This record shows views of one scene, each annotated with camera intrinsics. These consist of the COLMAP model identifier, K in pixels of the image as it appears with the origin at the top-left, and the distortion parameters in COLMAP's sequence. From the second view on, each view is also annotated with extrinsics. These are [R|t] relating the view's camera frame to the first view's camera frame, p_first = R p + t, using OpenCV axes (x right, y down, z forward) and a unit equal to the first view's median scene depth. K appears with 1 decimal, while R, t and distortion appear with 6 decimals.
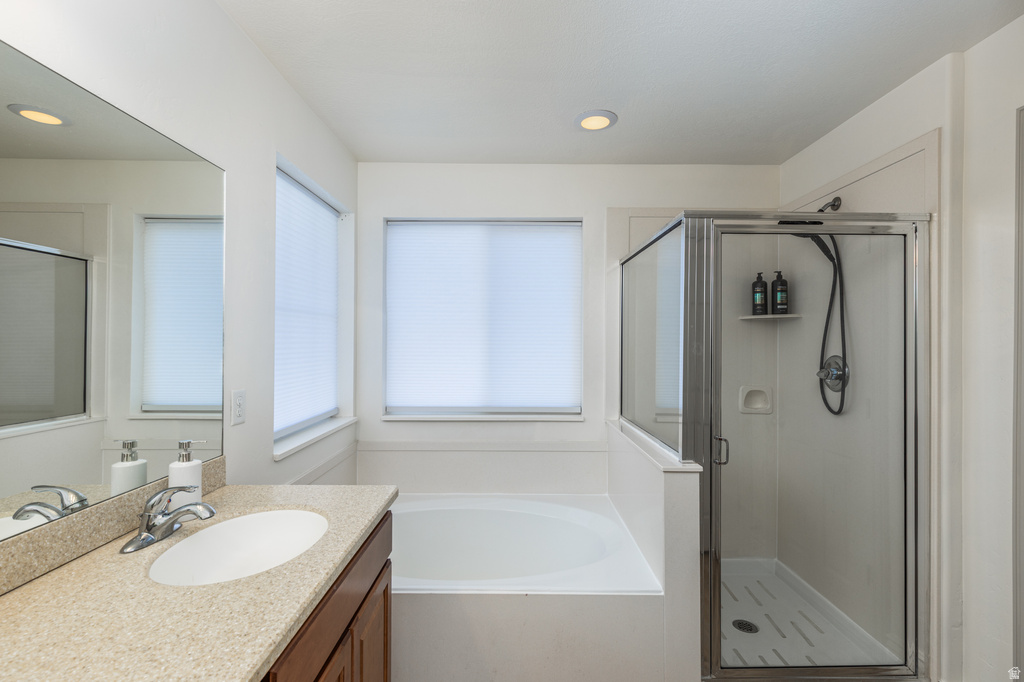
lens RADIAL K [[471.5, 0, 512.4], [0, 471.5, 335.4], [0, 0, 1]] dist [0.009568, -0.000280]
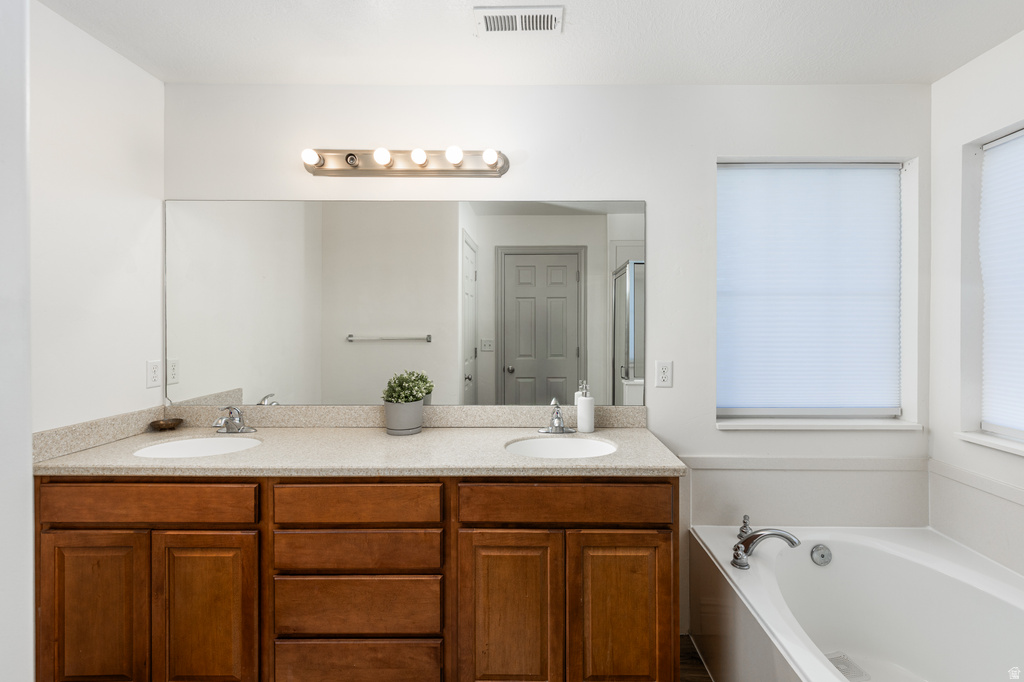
lens RADIAL K [[471.5, 0, 512.4], [0, 471.5, 335.4], [0, 0, 1]] dist [0.009568, -0.000280]
pose [[-0.035786, 0.007952, -0.999328, 0.455822], [0.013995, 0.999874, 0.007455, 0.014210], [0.999261, -0.013718, -0.035893, 0.370773]]
